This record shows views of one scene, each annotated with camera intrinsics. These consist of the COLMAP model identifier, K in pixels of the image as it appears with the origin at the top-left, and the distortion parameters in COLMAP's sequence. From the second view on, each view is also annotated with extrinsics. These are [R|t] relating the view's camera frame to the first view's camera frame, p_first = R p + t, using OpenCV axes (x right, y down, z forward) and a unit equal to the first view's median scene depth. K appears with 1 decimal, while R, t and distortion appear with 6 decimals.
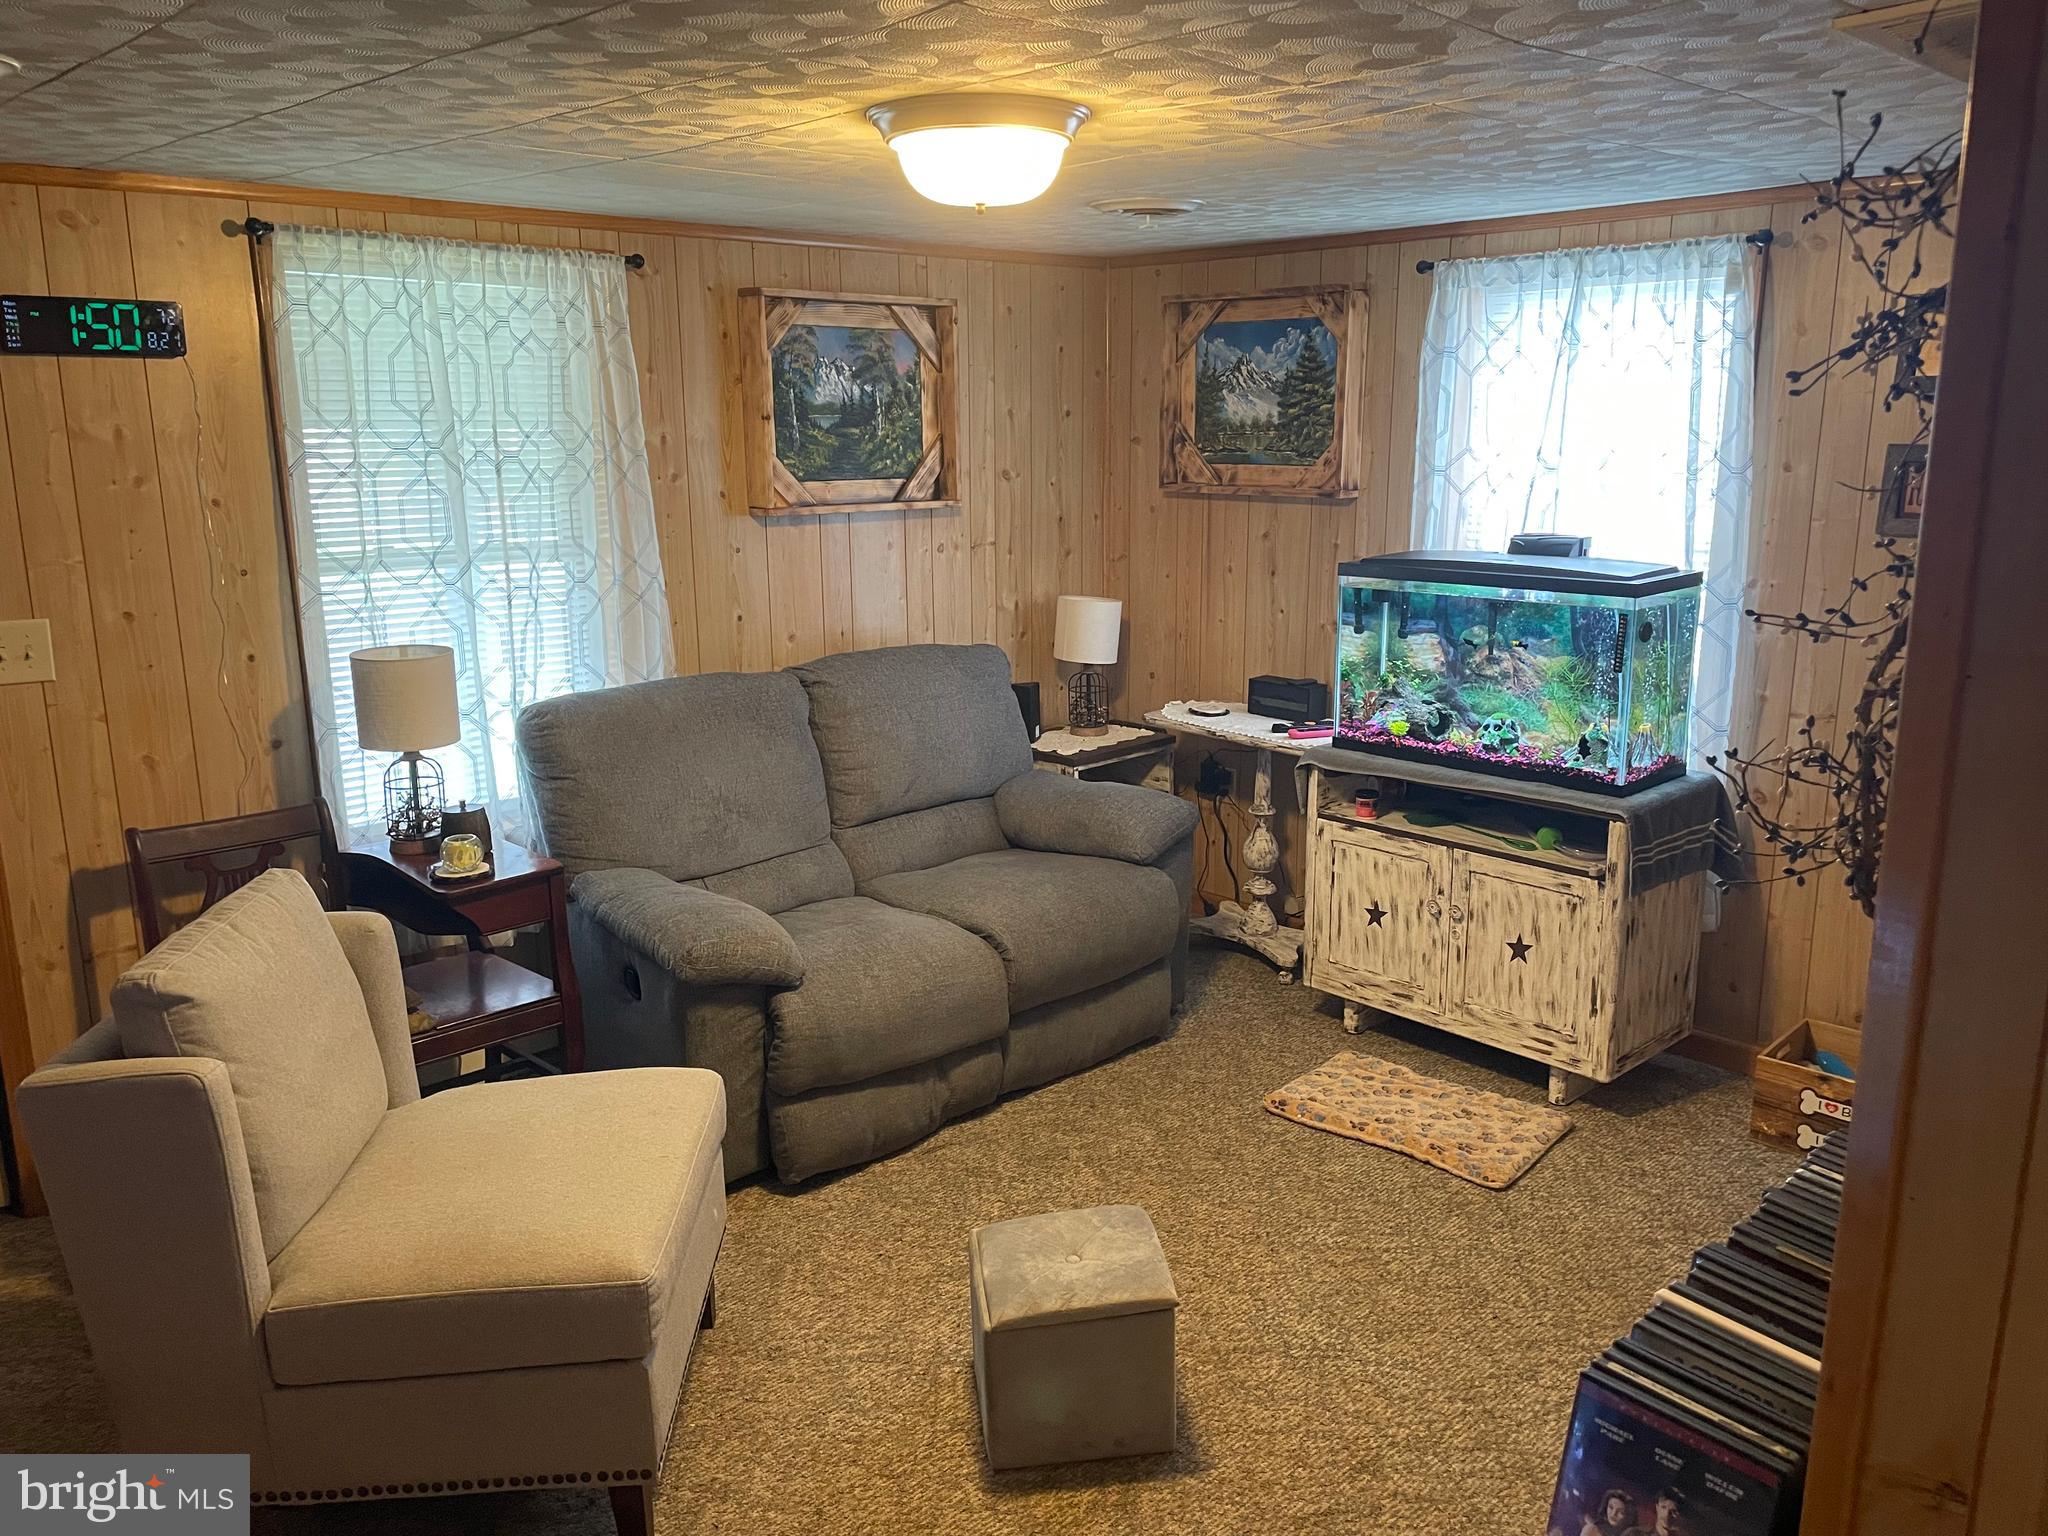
lens RADIAL K [[1573.1, 0, 1025.4], [0, 1573.1, 765.5], [0, 0, 1]] dist [0.083256, -0.114596]
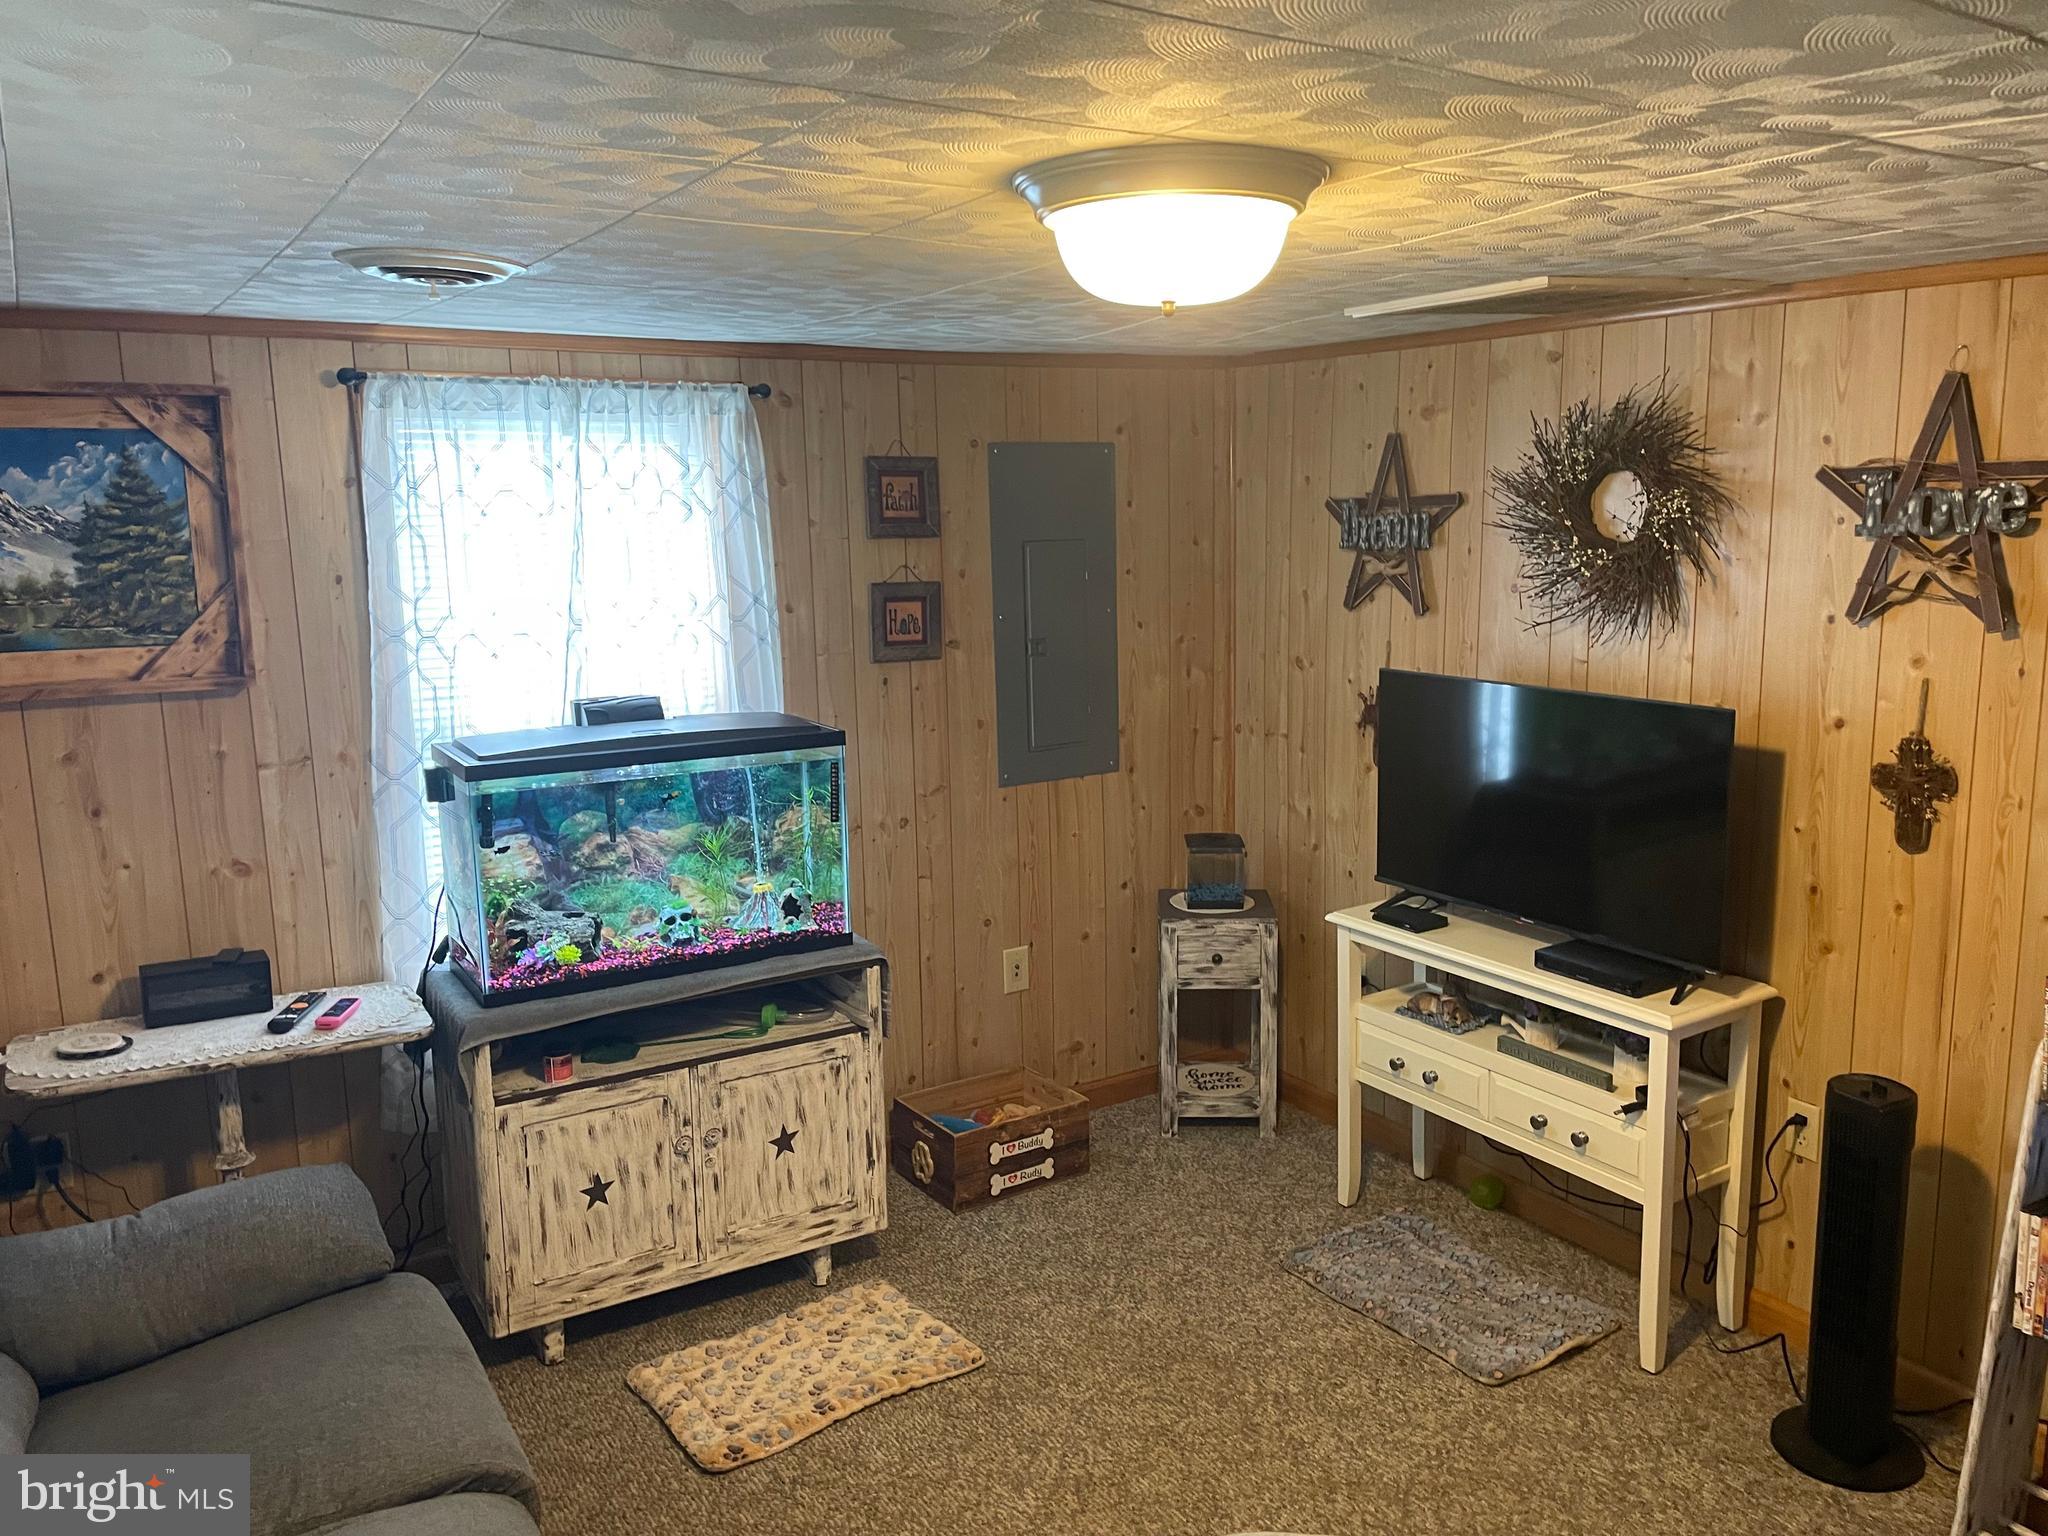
lens RADIAL K [[1573.1, 0, 1023.6], [0, 1573.1, 765.2], [0, 0, 1]] dist [0.083256, -0.114596]
pose [[0.190338, -0.155292, 0.969358, -0.481392], [0.225567, 0.967910, 0.110769, -0.153877], [-0.955453, 0.197571, 0.219259, 0.593397]]
